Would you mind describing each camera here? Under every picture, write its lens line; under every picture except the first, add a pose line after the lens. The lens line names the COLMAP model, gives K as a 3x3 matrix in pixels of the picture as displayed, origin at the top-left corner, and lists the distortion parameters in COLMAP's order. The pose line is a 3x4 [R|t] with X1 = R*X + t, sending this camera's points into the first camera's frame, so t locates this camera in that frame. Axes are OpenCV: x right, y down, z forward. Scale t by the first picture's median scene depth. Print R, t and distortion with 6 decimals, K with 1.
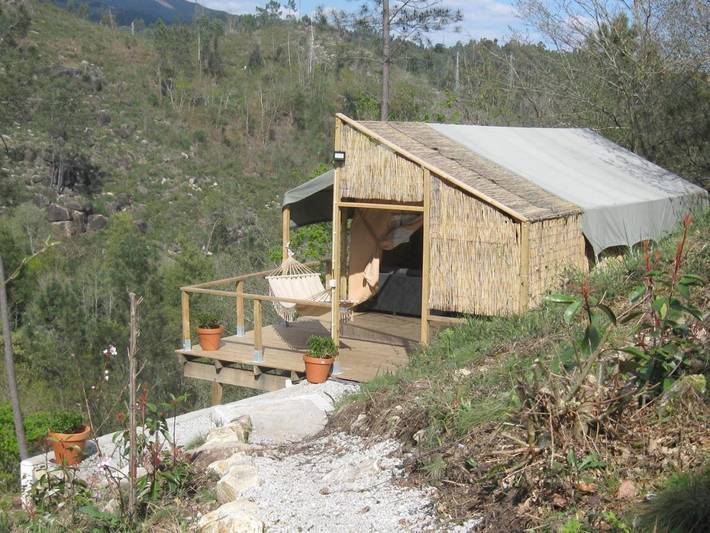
lens RADIAL K [[1014.9, 0, 355.0], [0, 1014.9, 266.5], [0, 0, 1]] dist [-0.108373, -0.050457]
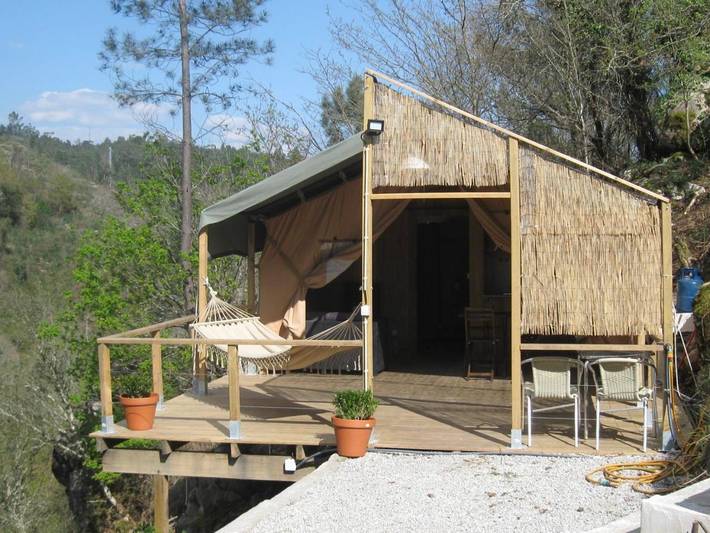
lens RADIAL K [[1014.9, 0, 355.0], [0, 1014.9, 266.5], [0, 0, 1]] dist [-0.108373, -0.050457]
pose [[0.942437, -0.029765, 0.333055, -0.234226], [0.060935, 0.994640, -0.083534, 0.039888], [-0.328784, 0.099021, 0.939200, 0.313354]]
